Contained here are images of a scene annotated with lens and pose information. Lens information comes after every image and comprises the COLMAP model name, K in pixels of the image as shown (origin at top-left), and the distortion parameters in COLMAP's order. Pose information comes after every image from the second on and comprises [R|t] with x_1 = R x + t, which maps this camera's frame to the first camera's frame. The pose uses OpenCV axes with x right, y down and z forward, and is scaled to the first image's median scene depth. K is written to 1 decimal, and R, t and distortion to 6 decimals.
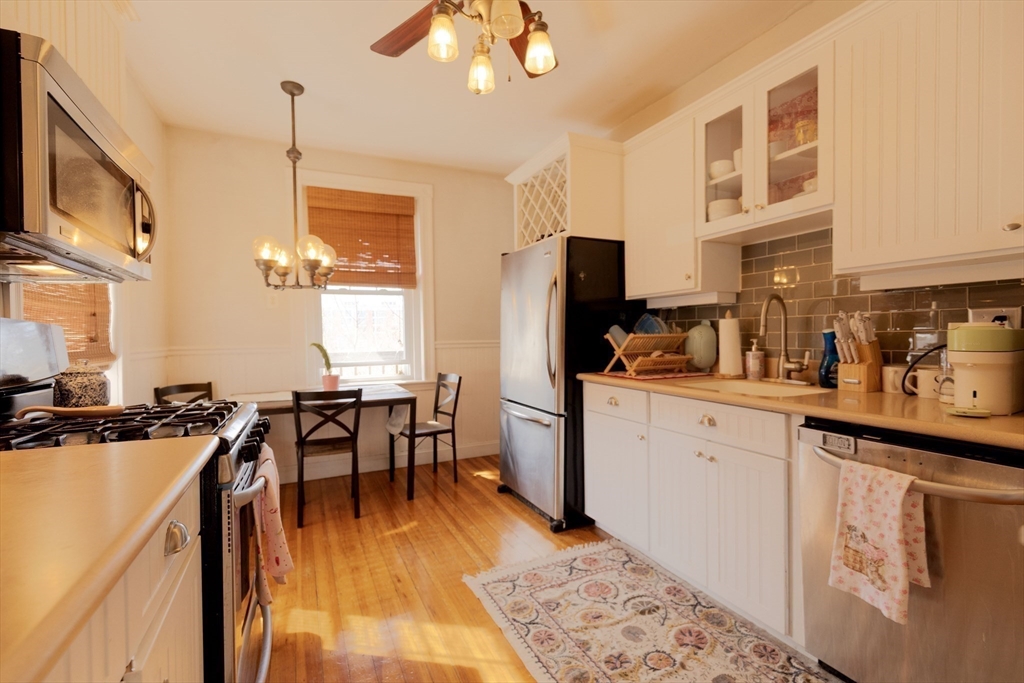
lens RADIAL K [[457.7, 0, 514.7], [0, 457.7, 339.9], [0, 0, 1]] dist [0.002358, 0.000207]
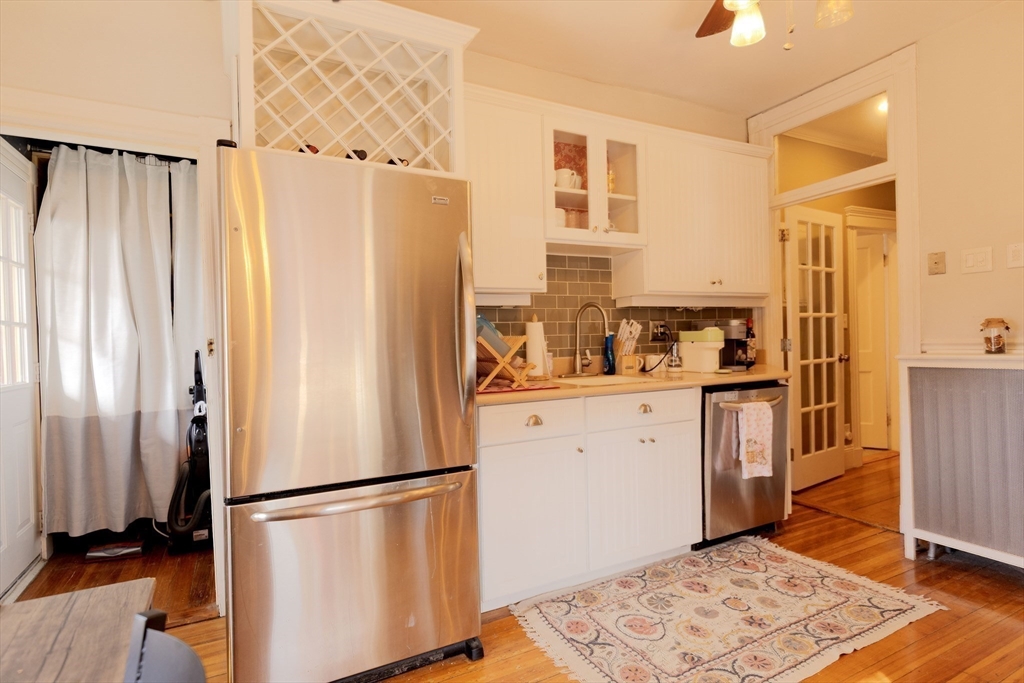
lens RADIAL K [[519.3, 0, 511.4], [0, 519.3, 342.1], [0, 0, 1]] dist [0.000938, -0.000226]
pose [[-0.032093, 0.001203, 0.999484, -0.622023], [0.037351, 0.999302, -0.000004, -0.003170], [-0.998787, 0.037332, -0.032115, 0.977760]]
